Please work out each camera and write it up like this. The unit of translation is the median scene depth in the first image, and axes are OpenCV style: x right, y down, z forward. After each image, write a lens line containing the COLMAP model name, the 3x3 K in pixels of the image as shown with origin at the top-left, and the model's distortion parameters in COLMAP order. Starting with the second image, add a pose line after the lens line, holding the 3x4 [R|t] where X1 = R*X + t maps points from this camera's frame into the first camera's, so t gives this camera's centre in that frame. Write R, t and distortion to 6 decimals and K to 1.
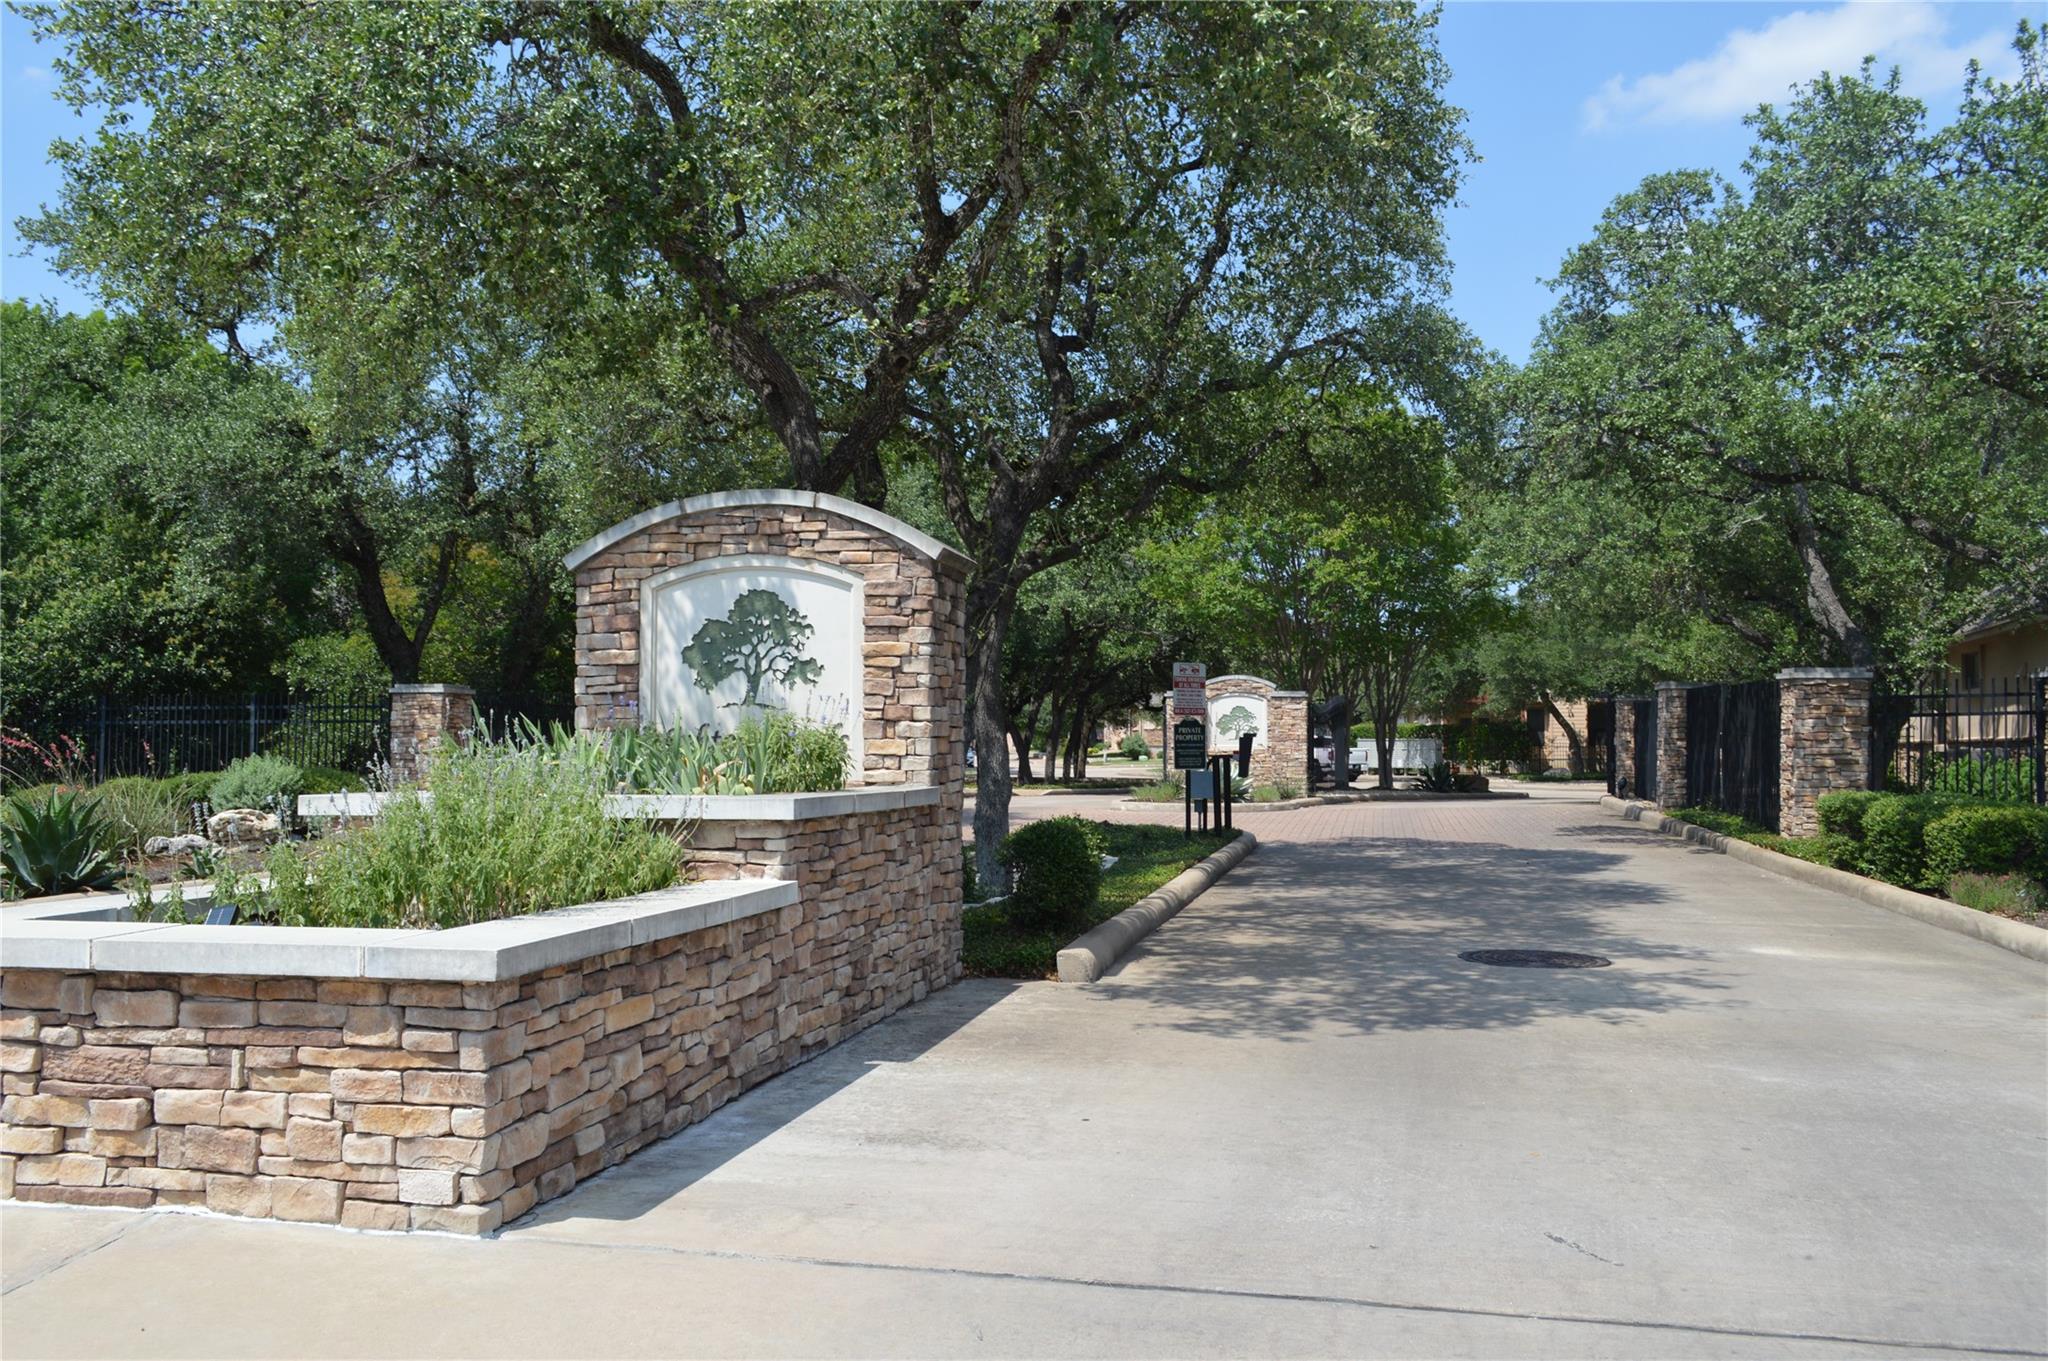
lens RADIAL K [[1680.4, 0, 1028.2], [0, 1680.4, 674.3], [0, 0, 1]] dist [-0.011786, 0.009916]
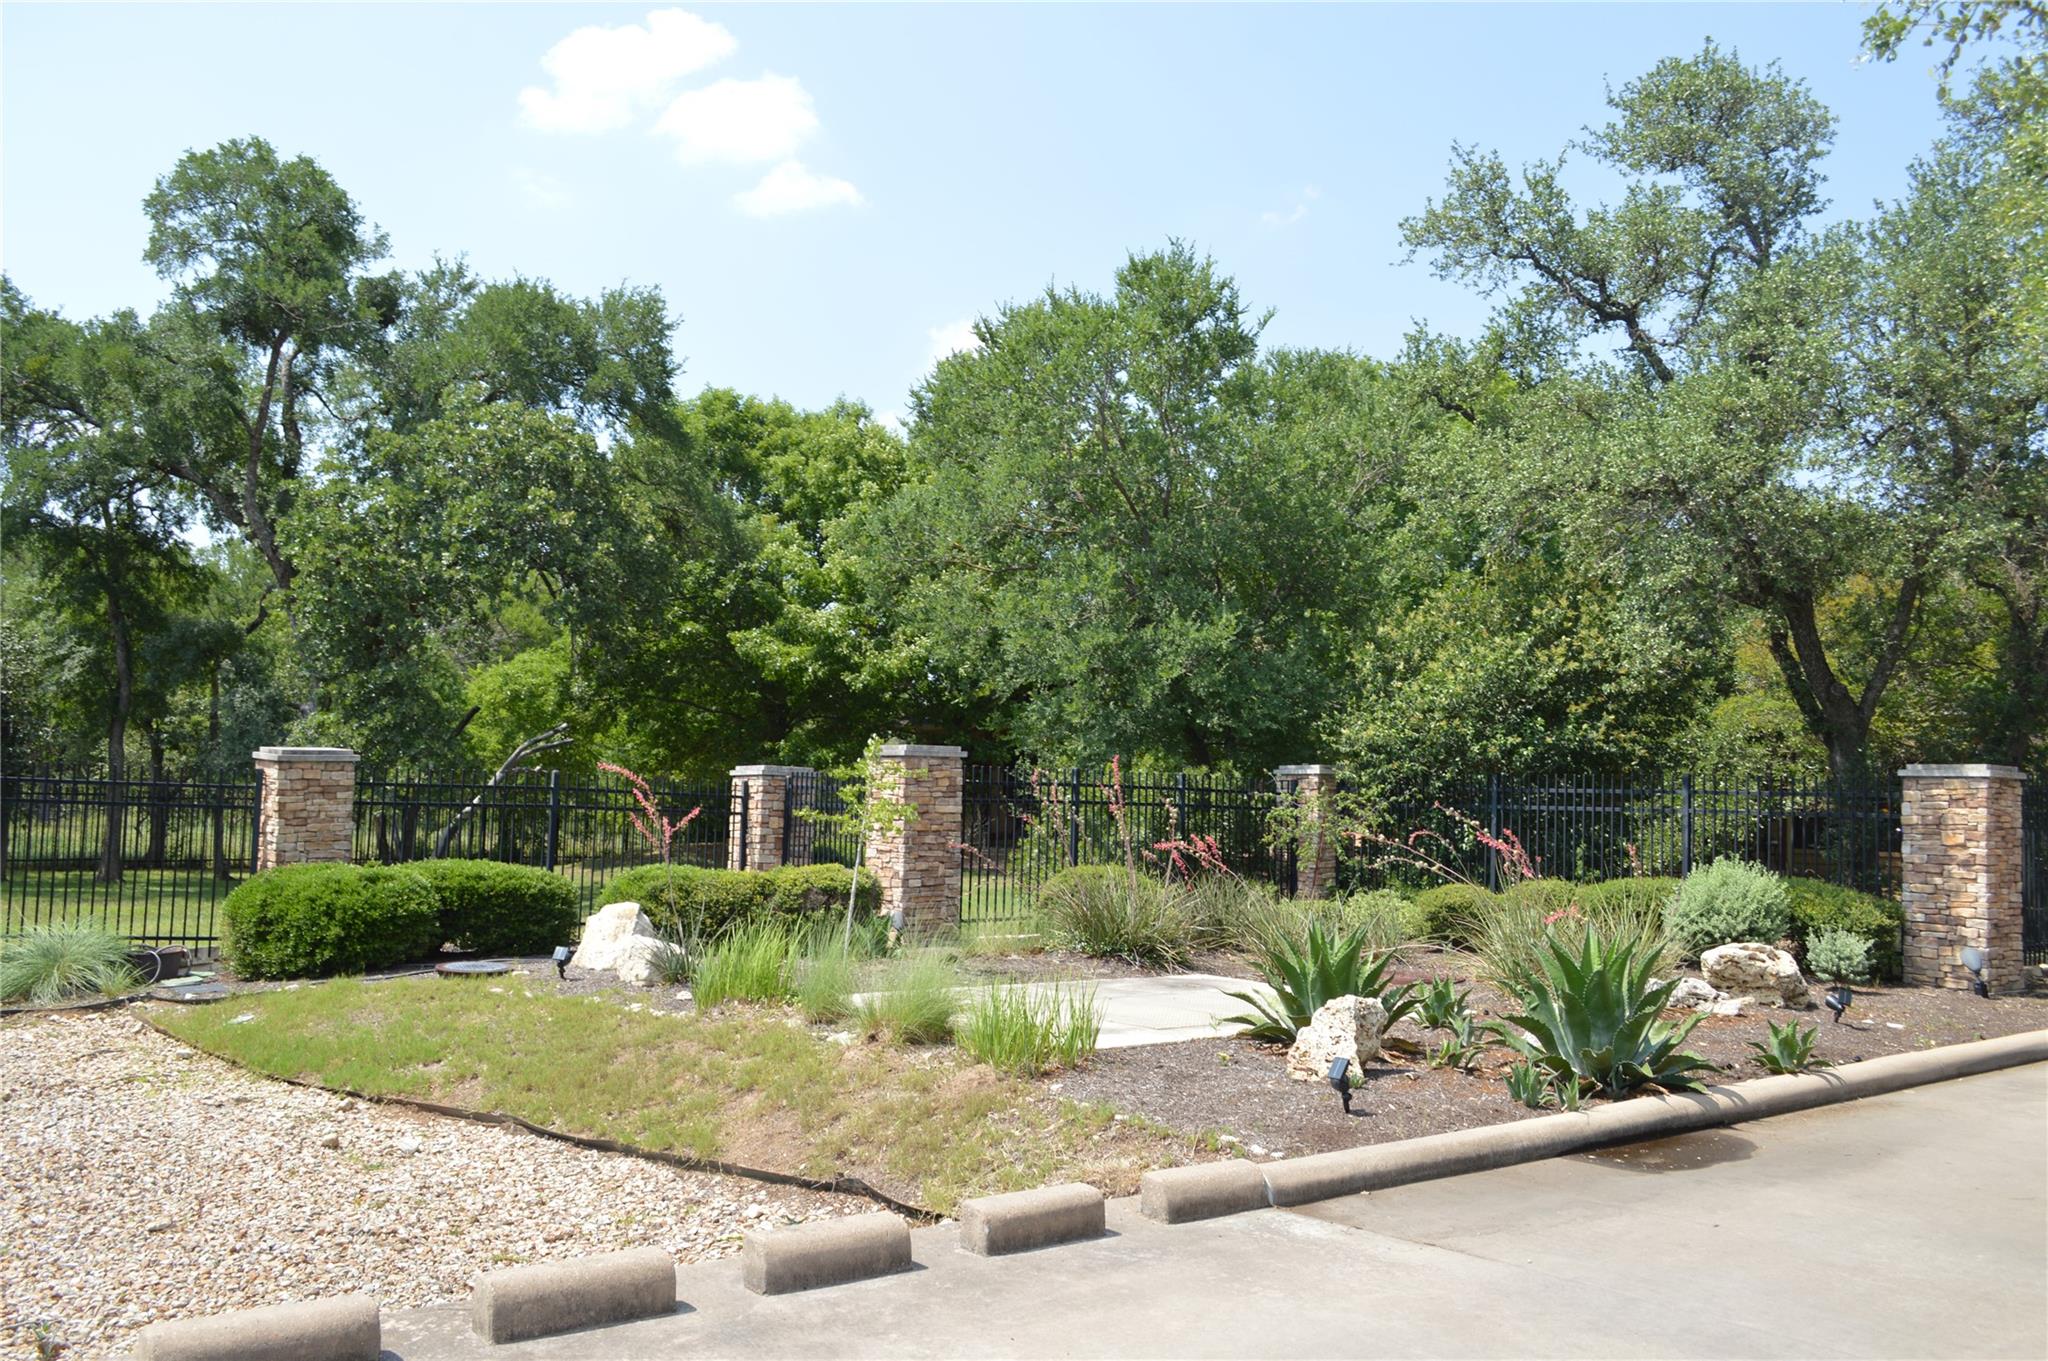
lens RADIAL K [[1680.4, 0, 1021.9], [0, 1680.4, 681.9], [0, 0, 1]] dist [-0.011786, 0.009916]
pose [[0.774695, -0.027121, -0.631753, -0.208849], [0.004947, 0.999309, -0.036835, -0.004181], [0.632316, 0.025411, 0.774294, 0.208312]]
